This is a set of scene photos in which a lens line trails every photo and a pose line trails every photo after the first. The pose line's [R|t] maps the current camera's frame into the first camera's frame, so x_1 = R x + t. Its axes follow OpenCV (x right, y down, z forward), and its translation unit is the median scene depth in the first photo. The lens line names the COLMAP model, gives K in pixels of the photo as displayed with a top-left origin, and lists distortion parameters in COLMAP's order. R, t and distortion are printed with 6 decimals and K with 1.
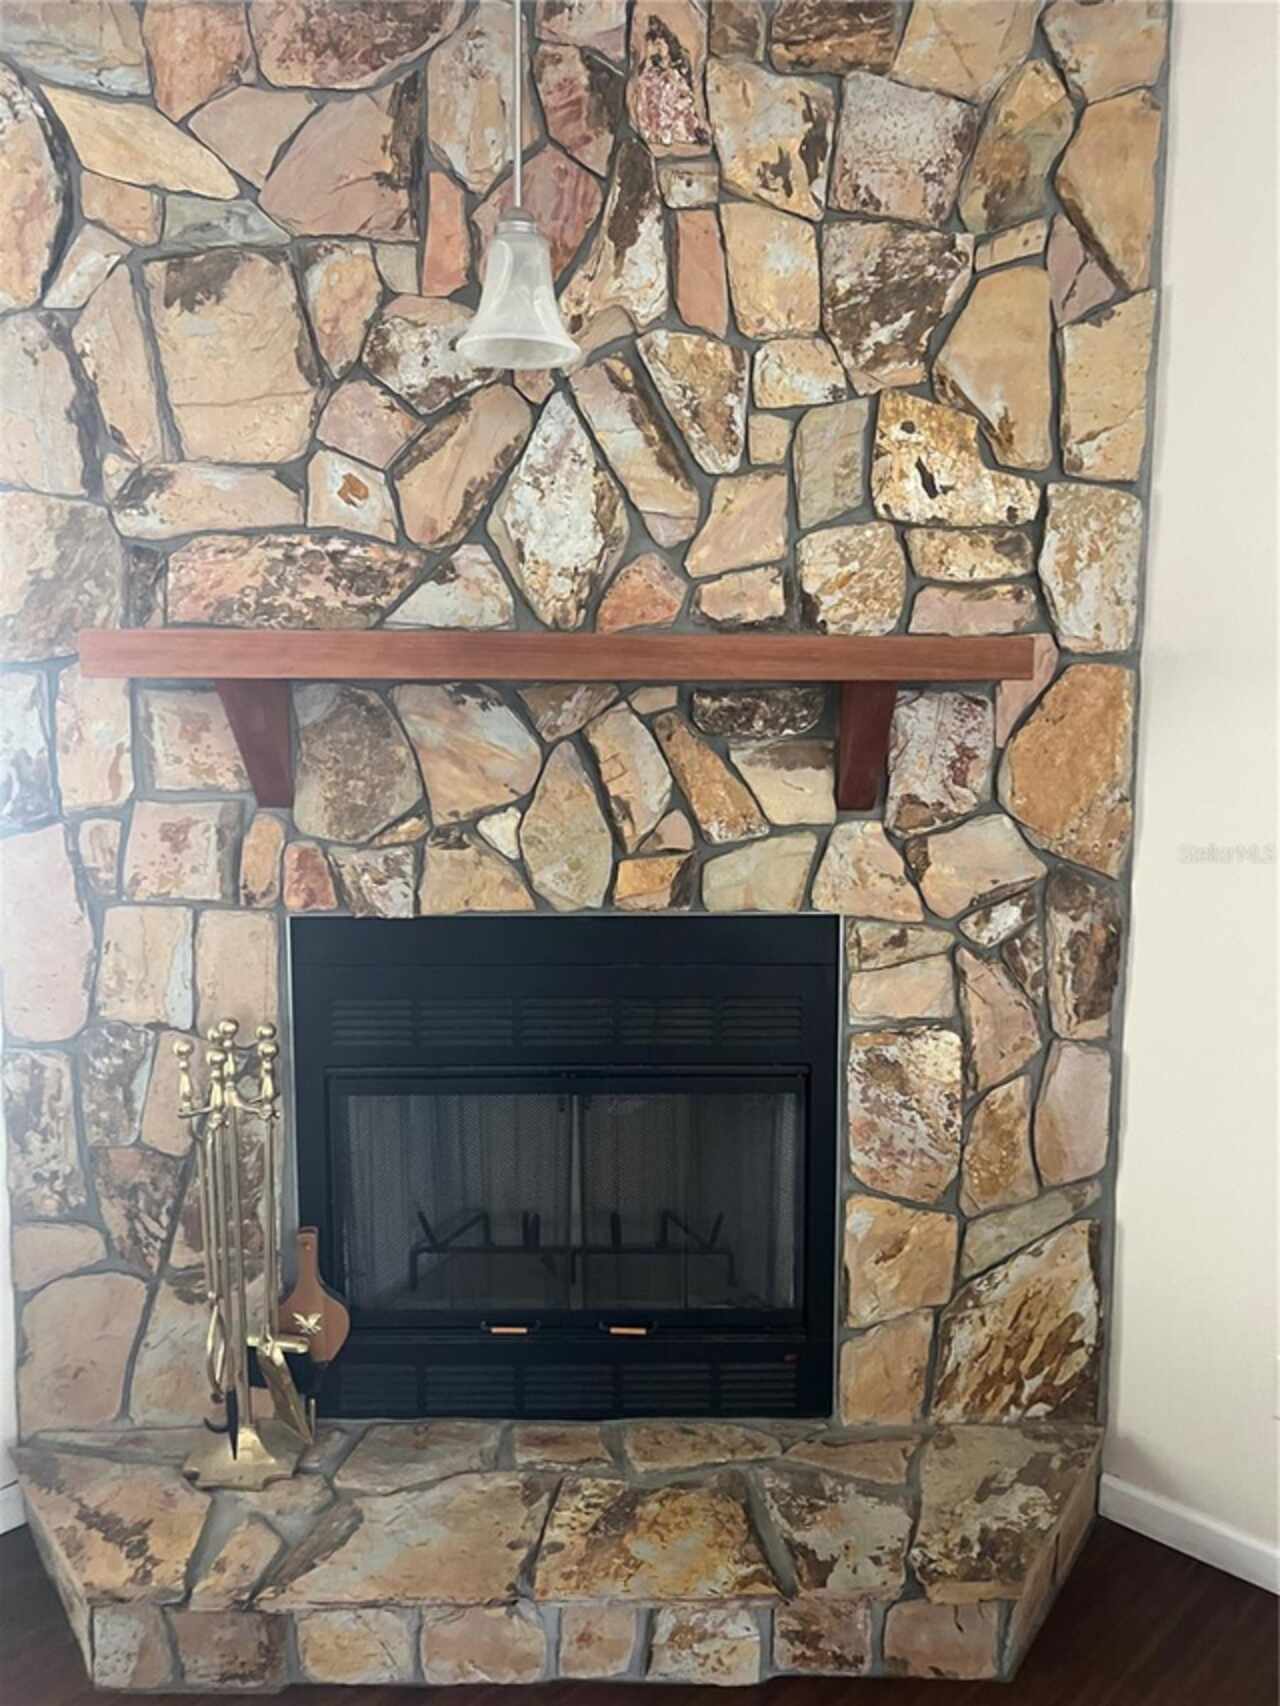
lens RADIAL K [[1283.4, 0, 640.0], [0, 1283.4, 853.0], [0, 0, 1]] dist [0.061464, -0.068758]
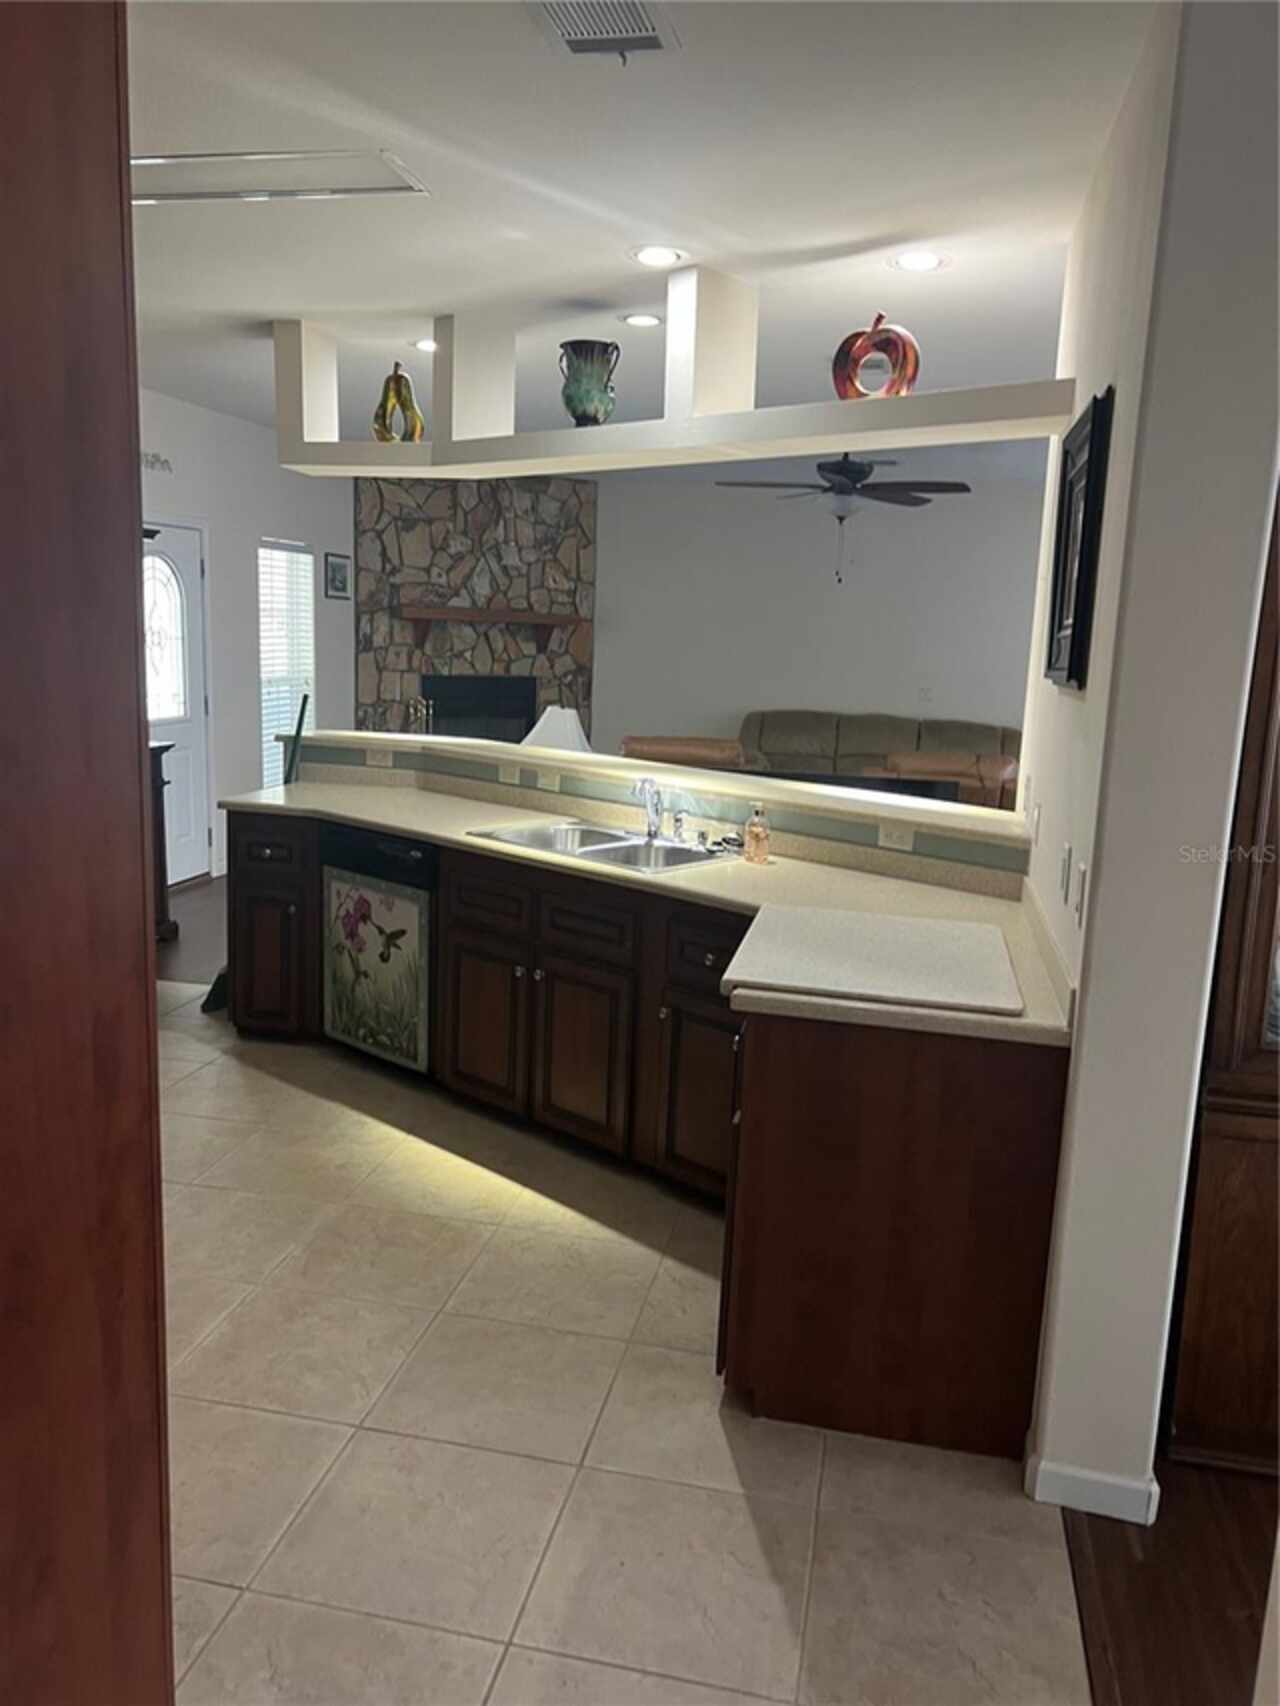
lens RADIAL K [[1300.5, 0, 657.0], [0, 1300.5, 854.7], [0, 0, 1]] dist [0.091896, -0.000639]
pose [[0.834503, -0.062945, 0.547396, -2.081420], [0.030056, 0.997175, 0.068844, 0.379342], [-0.550183, -0.040998, 0.834037, -3.126844]]
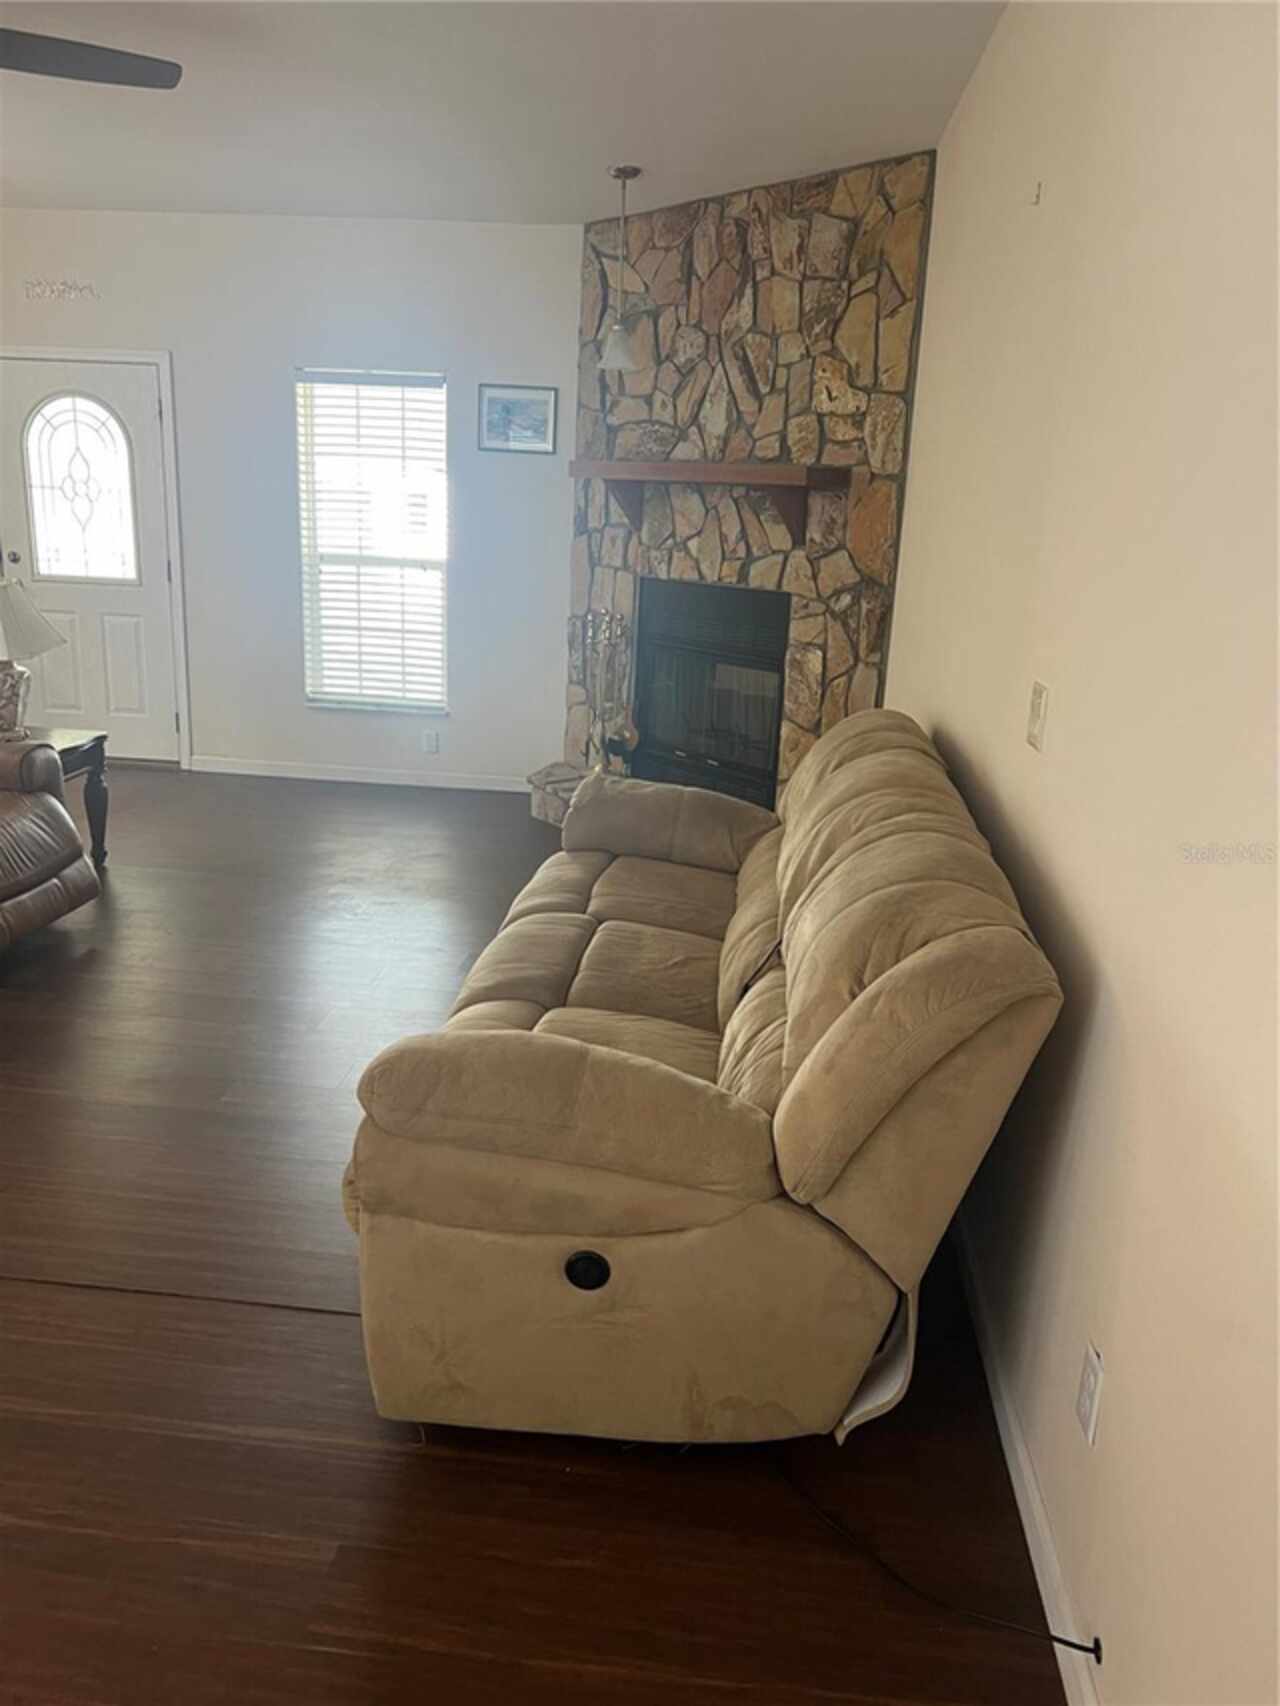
lens RADIAL K [[1302.3, 0, 639.0], [0, 1302.3, 856.3], [0, 0, 1]] dist [0.064834, -0.076447]
pose [[0.626961, 0.232957, -0.743405, 1.886854], [-0.143548, 0.972451, 0.183668, 0.120694], [0.765711, -0.008439, 0.643129, -0.723021]]
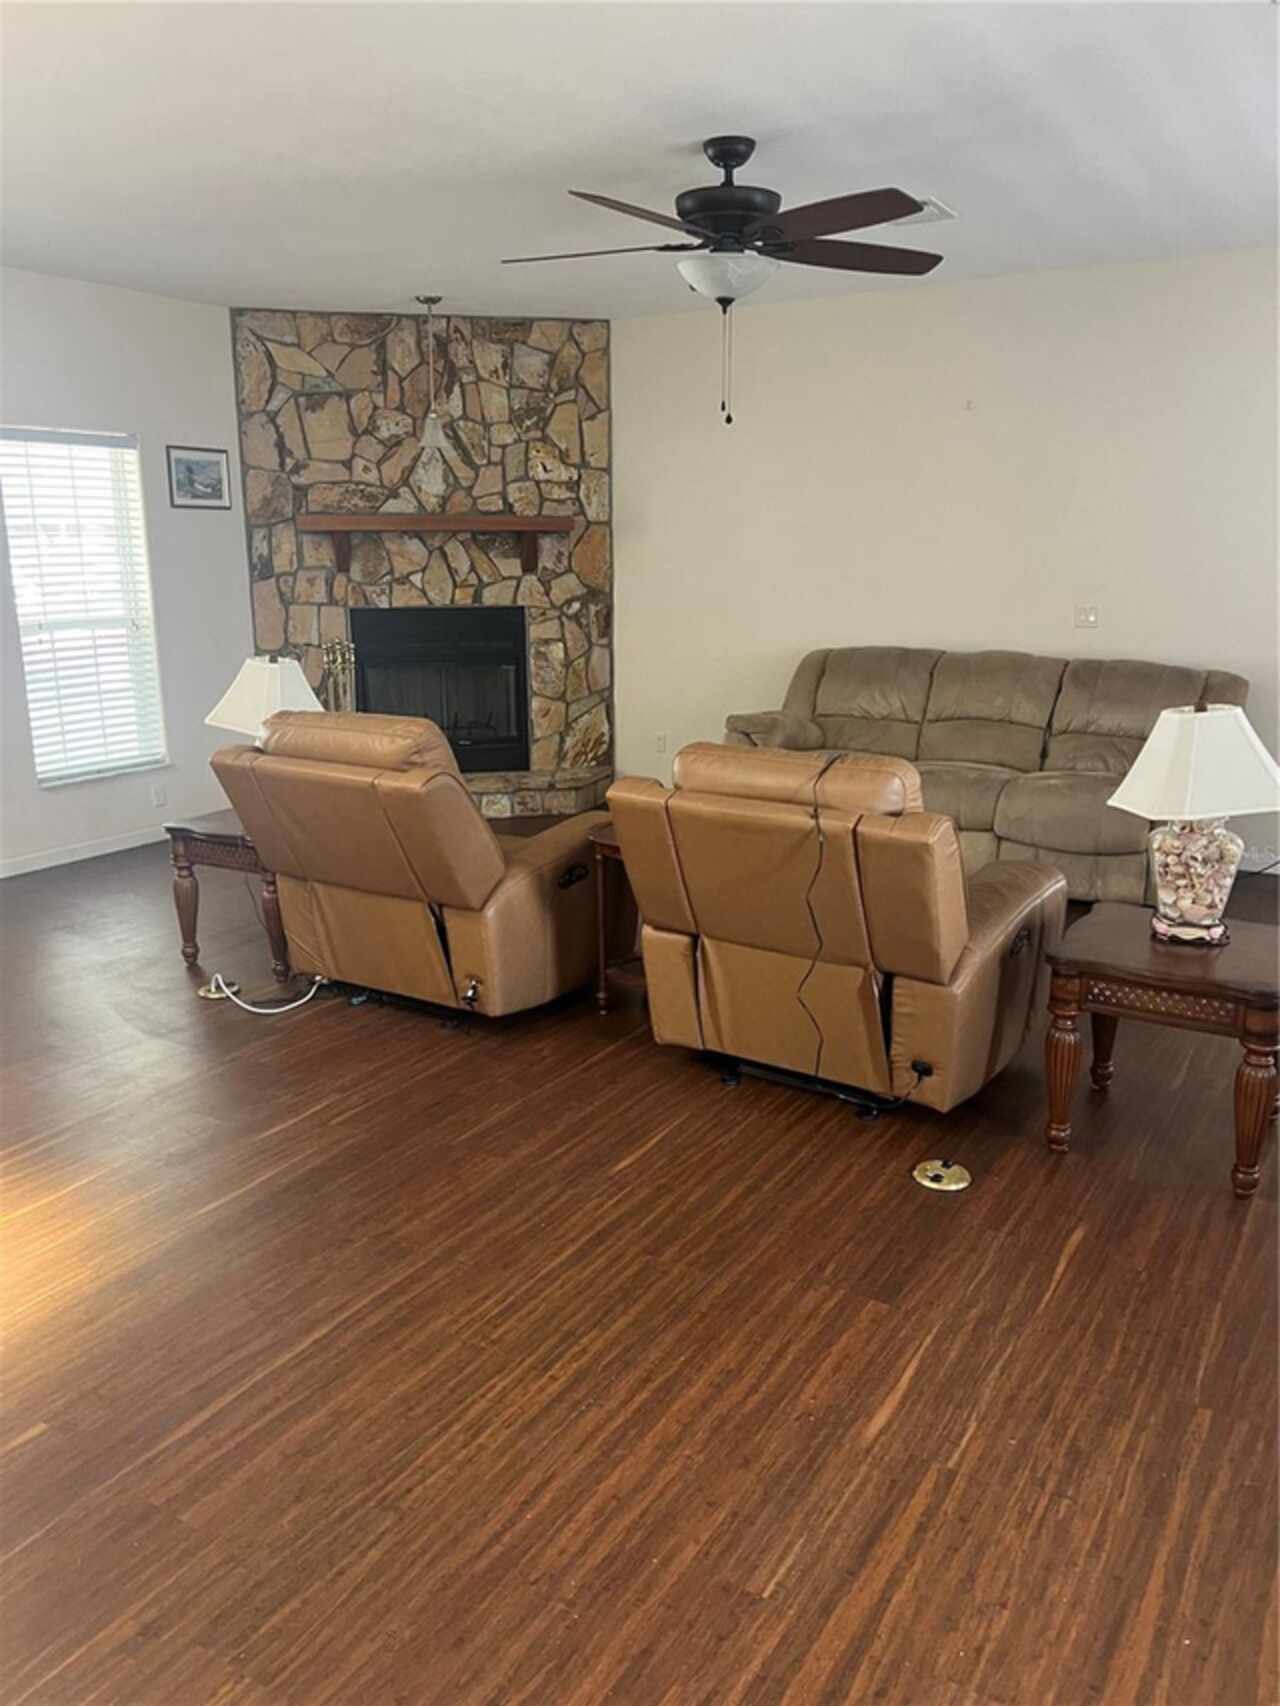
lens RADIAL K [[1295.4, 0, 636.8], [0, 1295.4, 861.5], [0, 0, 1]] dist [0.086312, -0.188634]
pose [[0.974824, -0.058620, 0.215131, -0.318480], [0.033452, 0.992352, 0.118820, 0.316990], [-0.220451, -0.108632, 0.969330, -2.358041]]
